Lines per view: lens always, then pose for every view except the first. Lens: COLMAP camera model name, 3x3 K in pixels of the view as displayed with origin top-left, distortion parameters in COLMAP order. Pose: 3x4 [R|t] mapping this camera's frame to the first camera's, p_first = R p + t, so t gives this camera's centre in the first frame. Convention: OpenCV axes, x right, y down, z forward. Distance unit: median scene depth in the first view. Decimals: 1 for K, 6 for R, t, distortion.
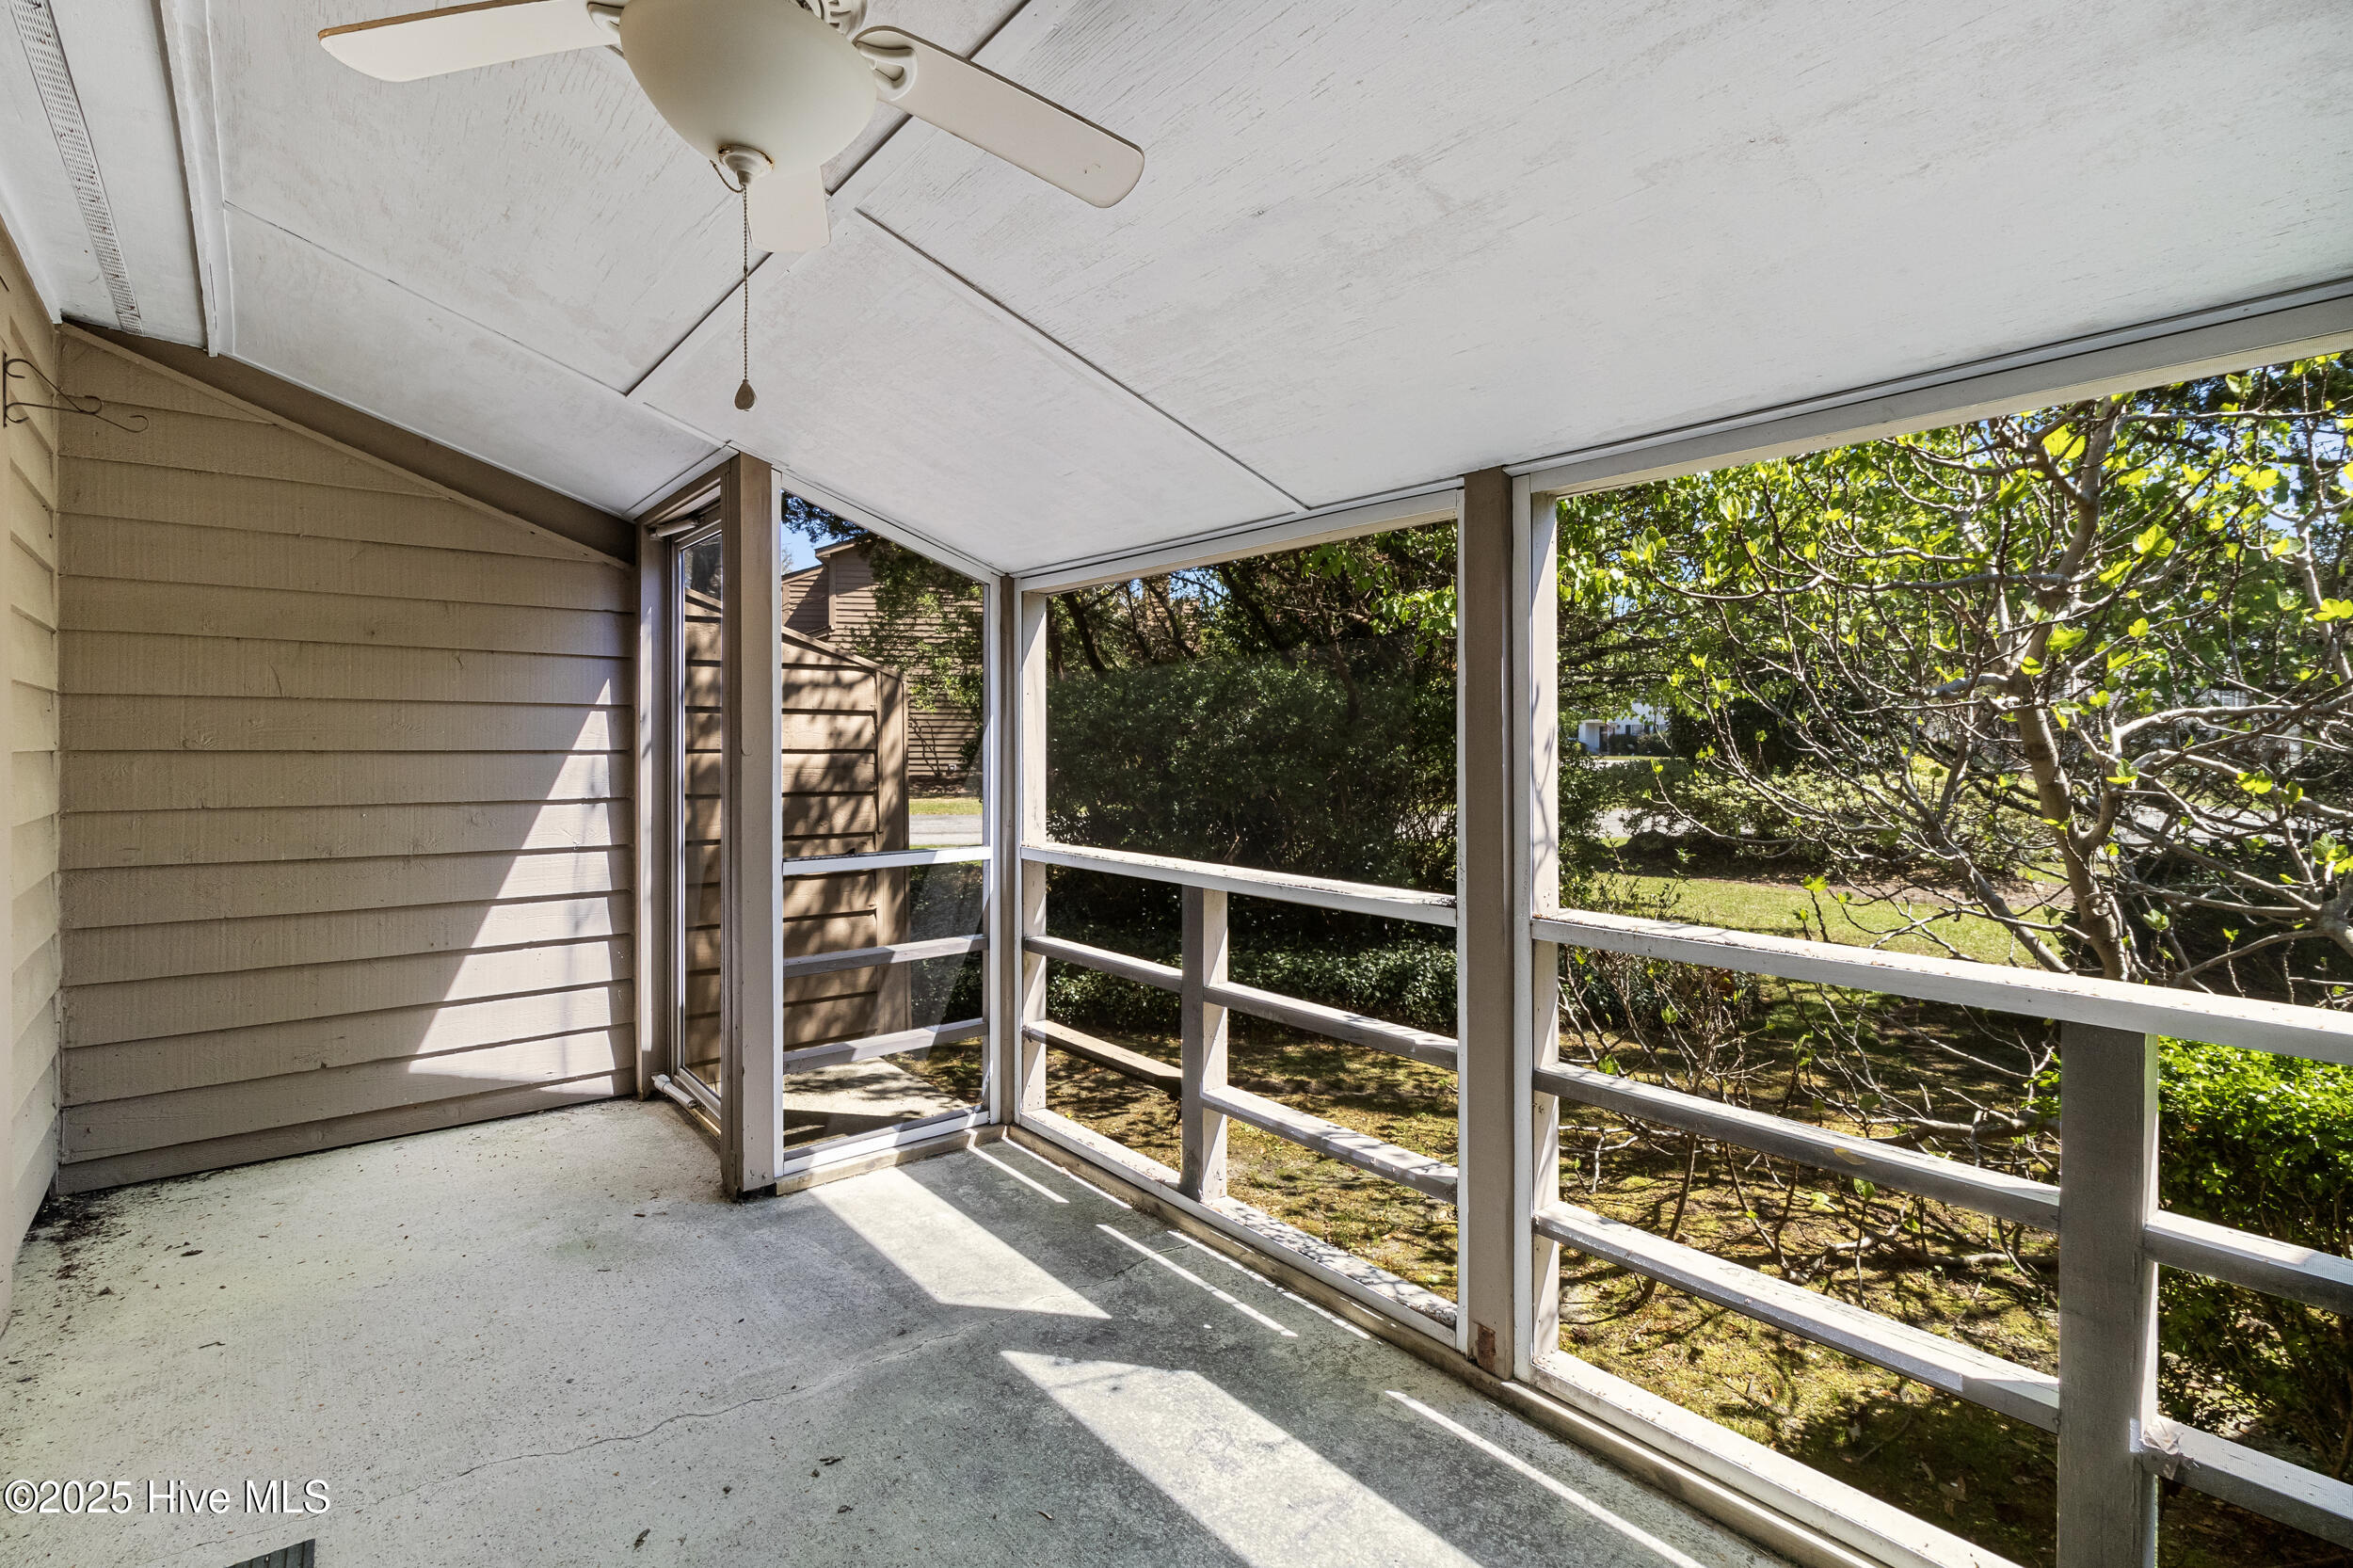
lens RADIAL K [[1085.1, 0, 1166.7], [0, 1085.1, 733.8], [0, 0, 1]] dist [-0.004549, 0.001666]
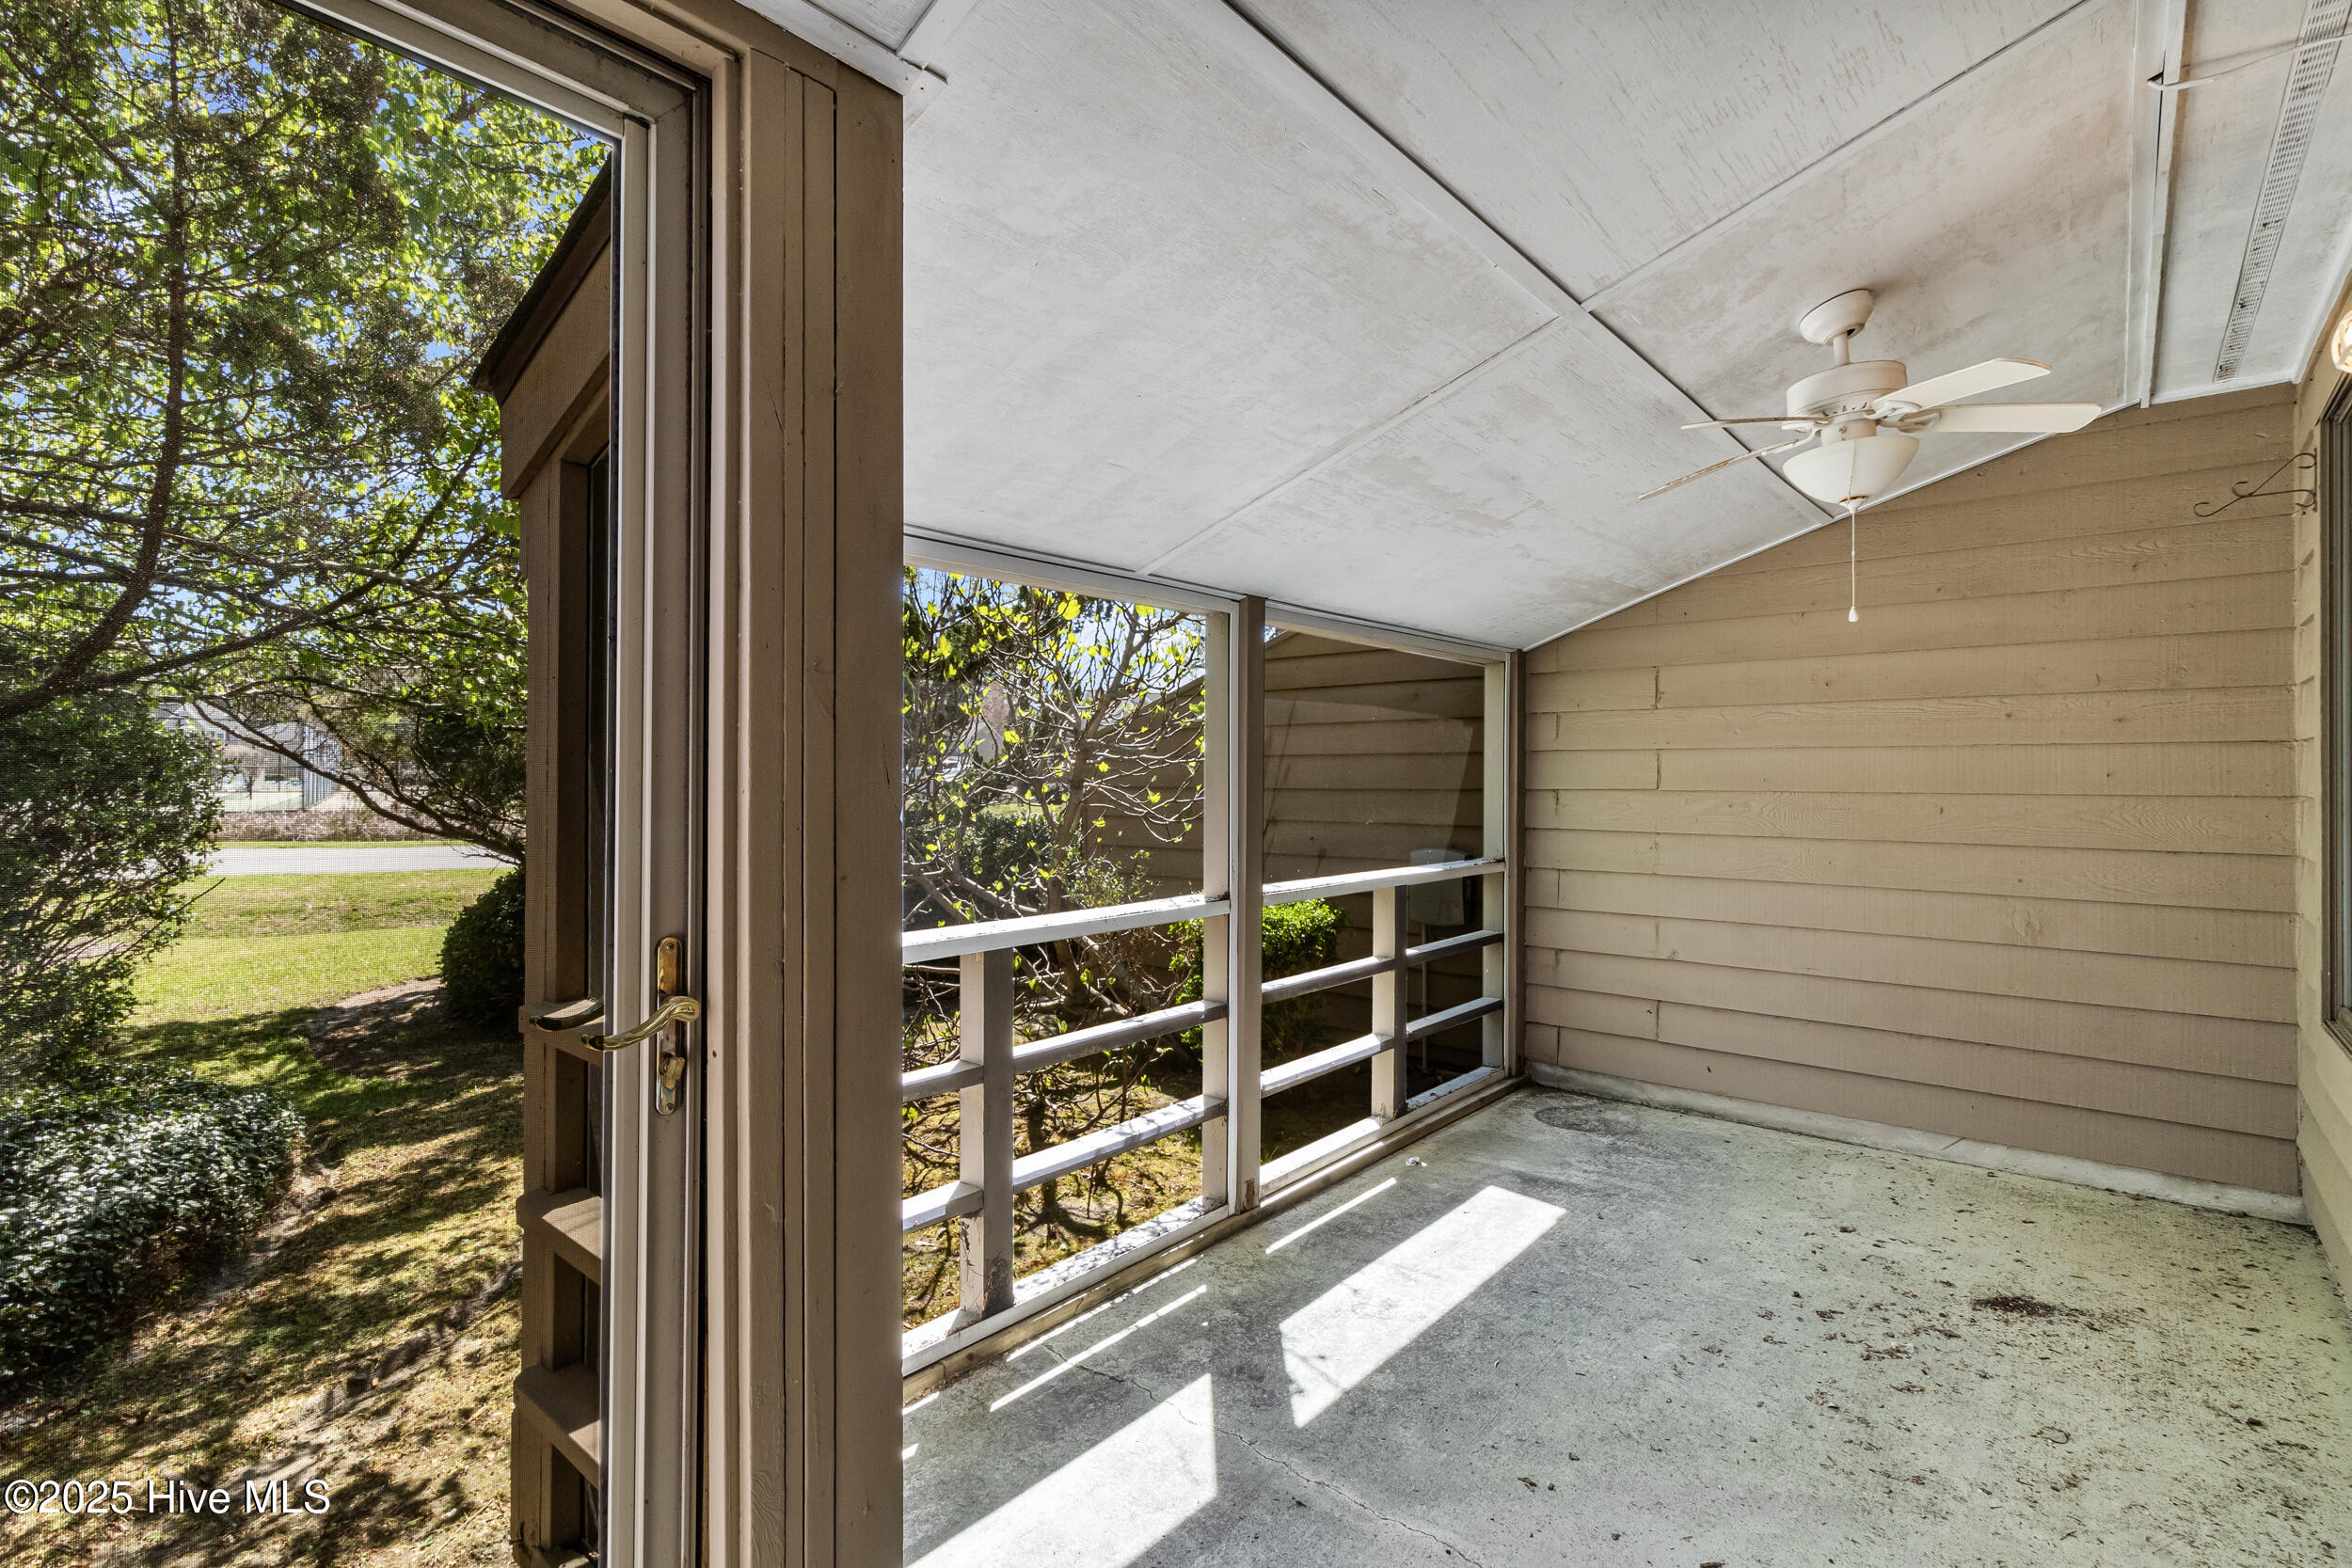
lens RADIAL K [[1084.6, 0, 1174.8], [0, 1084.6, 785.4], [0, 0, 1]] dist [-0.004549, 0.001666]
pose [[-0.165552, -0.008066, 0.986168, -1.020548], [-0.006483, 0.999954, 0.007091, 0.005334], [-0.986180, -0.005219, -0.165596, 1.219494]]
